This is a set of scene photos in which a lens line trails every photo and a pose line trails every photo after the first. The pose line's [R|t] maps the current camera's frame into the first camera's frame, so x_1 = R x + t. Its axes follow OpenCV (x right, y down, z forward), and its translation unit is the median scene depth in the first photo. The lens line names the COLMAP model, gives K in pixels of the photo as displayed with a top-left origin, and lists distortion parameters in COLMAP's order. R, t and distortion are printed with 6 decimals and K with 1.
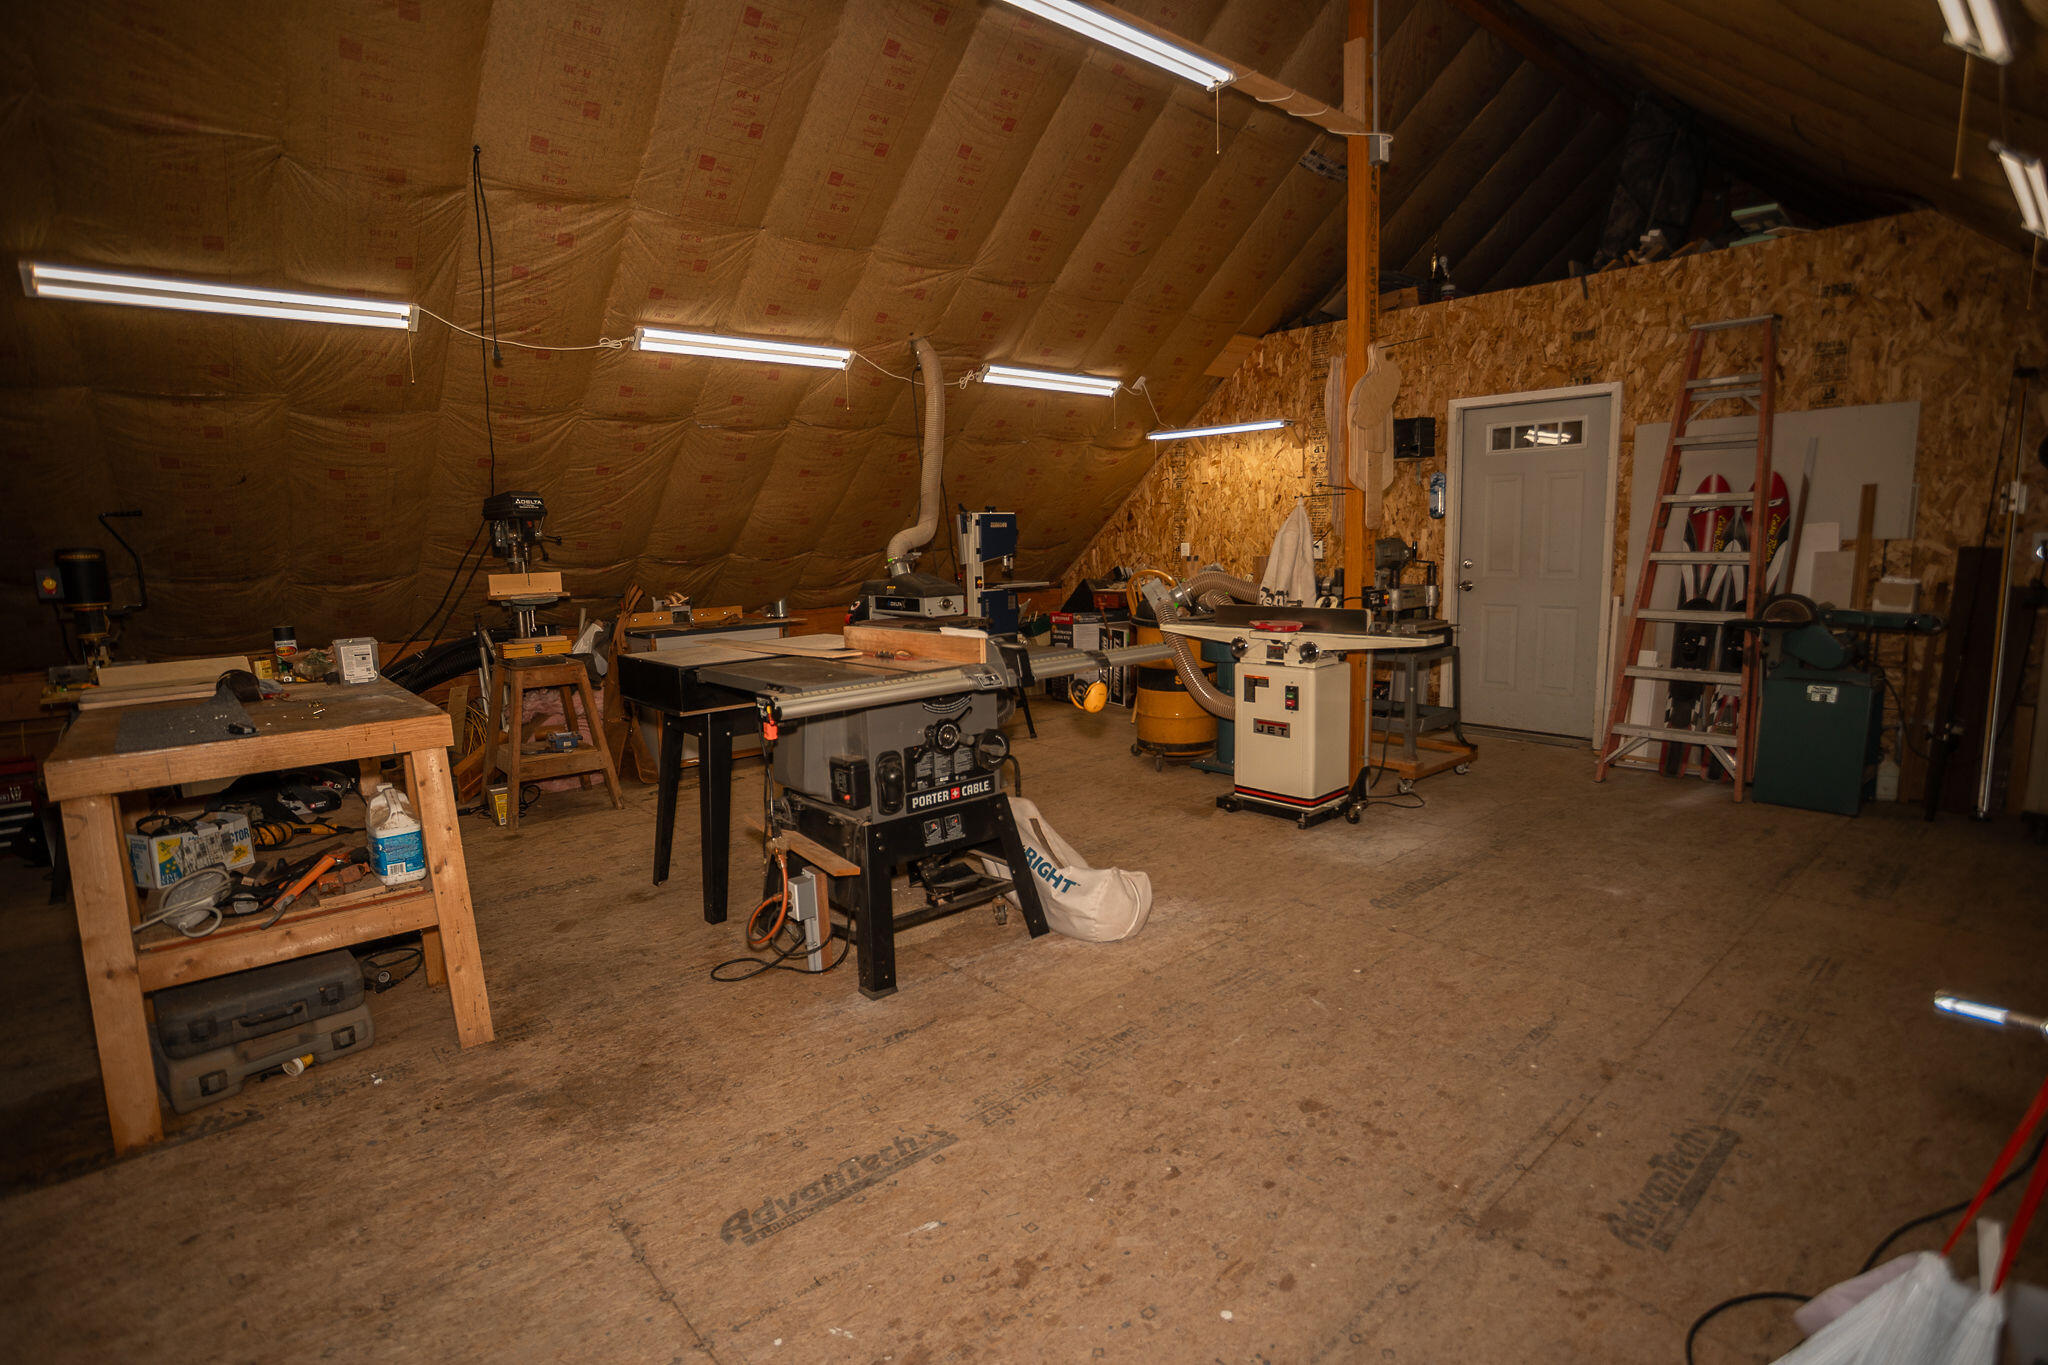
lens RADIAL K [[994.1, 0, 1027.1], [0, 994.1, 681.3], [0, 0, 1]] dist [-0.057947, 0.024259]
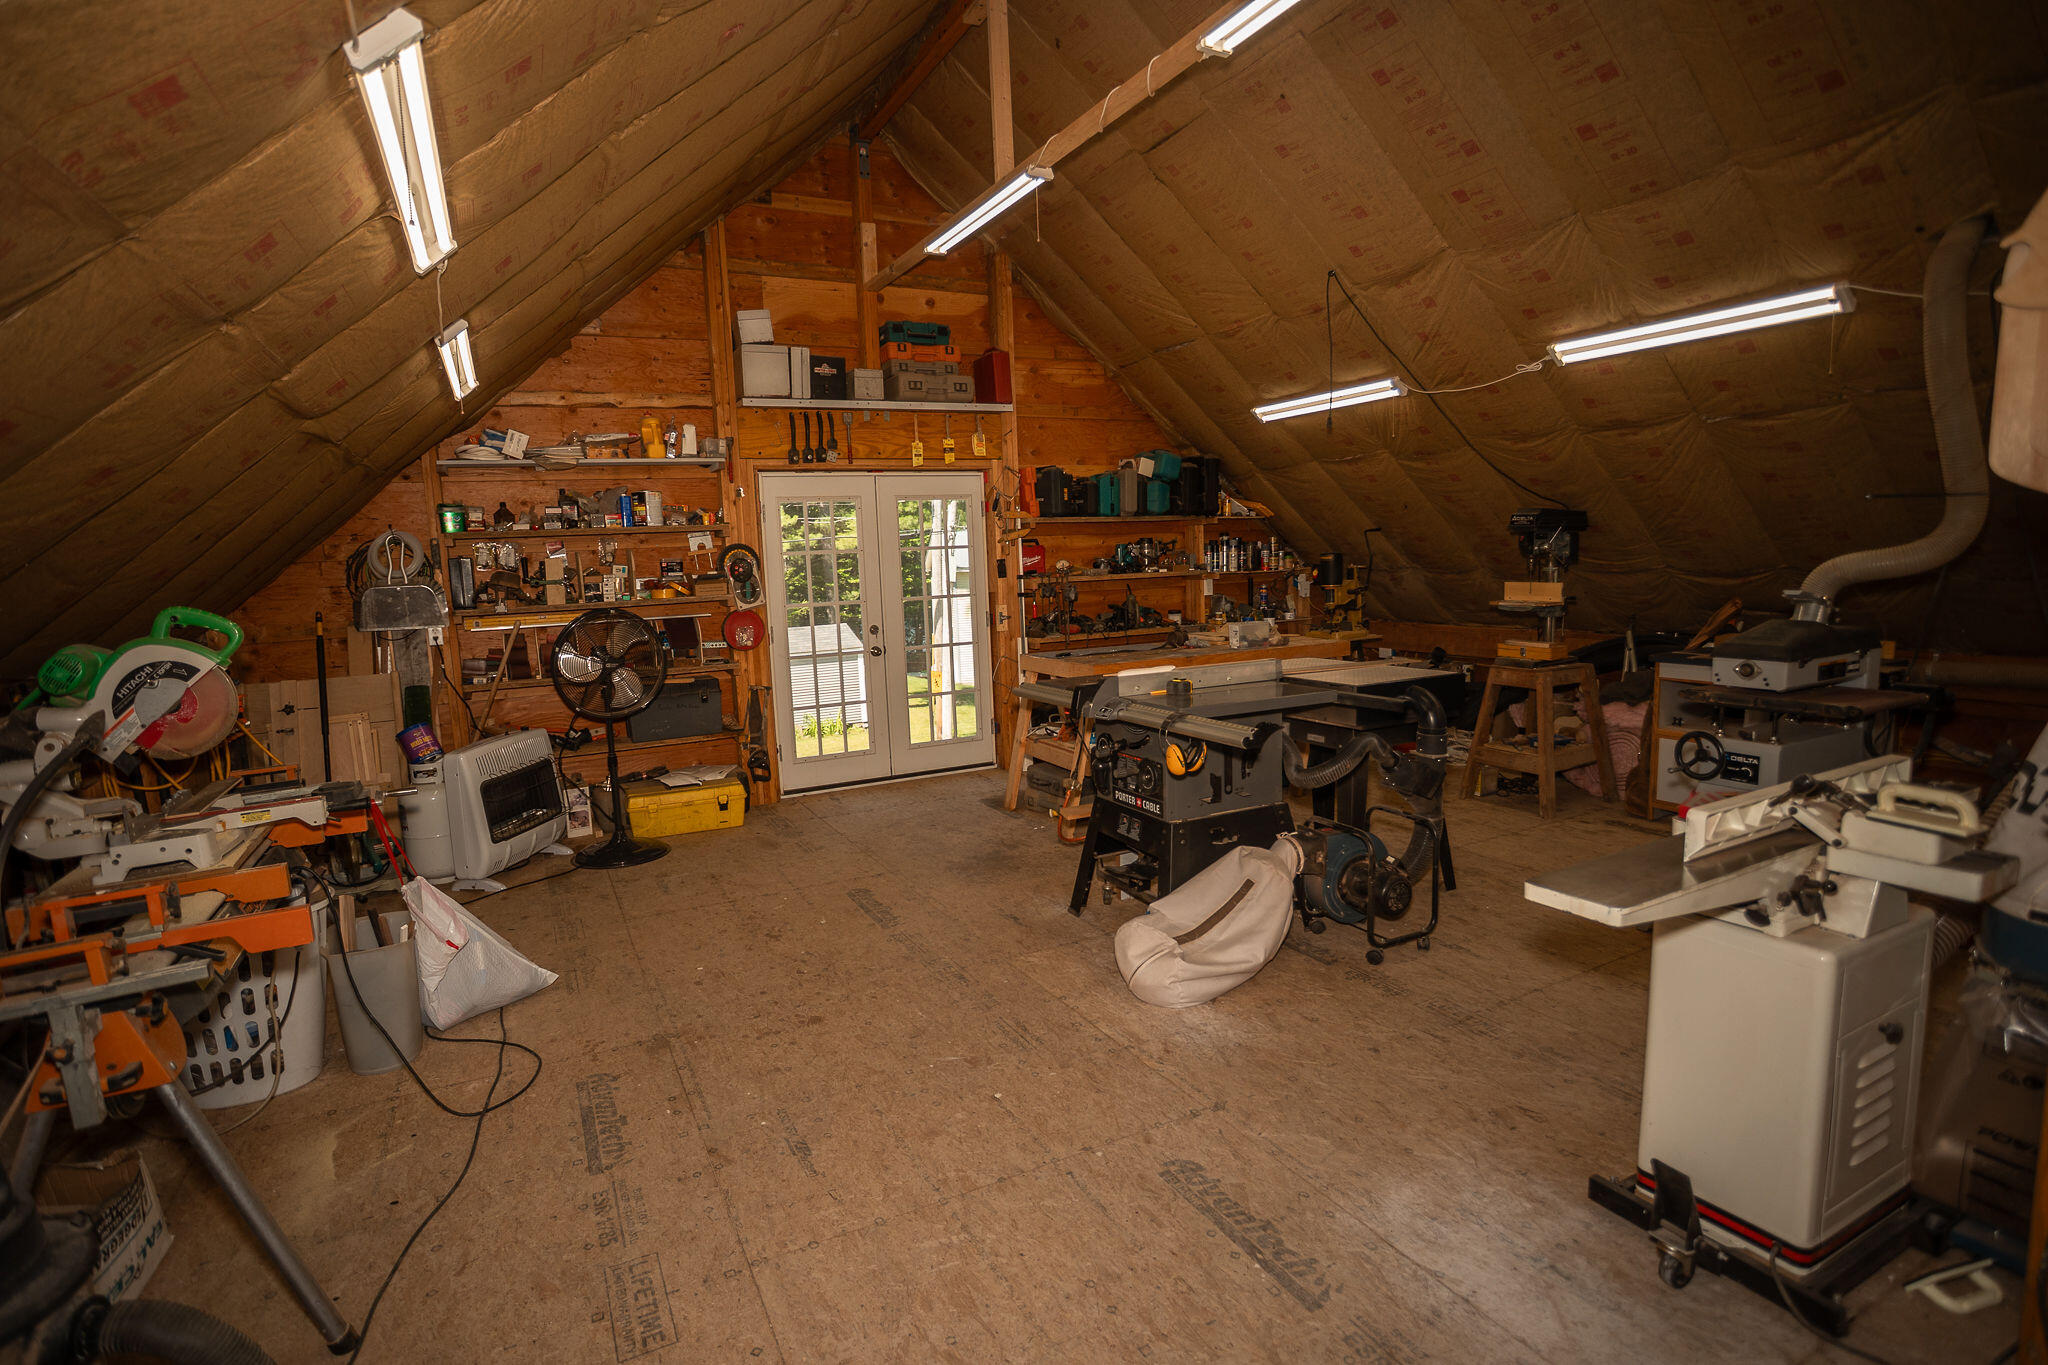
lens RADIAL K [[994.1, 0, 1027.1], [0, 994.1, 681.3], [0, 0, 1]] dist [-0.057947, 0.024259]
pose [[-0.225827, 0.159483, -0.961024, 1.014956], [-0.097583, 0.977843, 0.185204, -0.222964], [0.969268, 0.135604, -0.205260, 1.029192]]
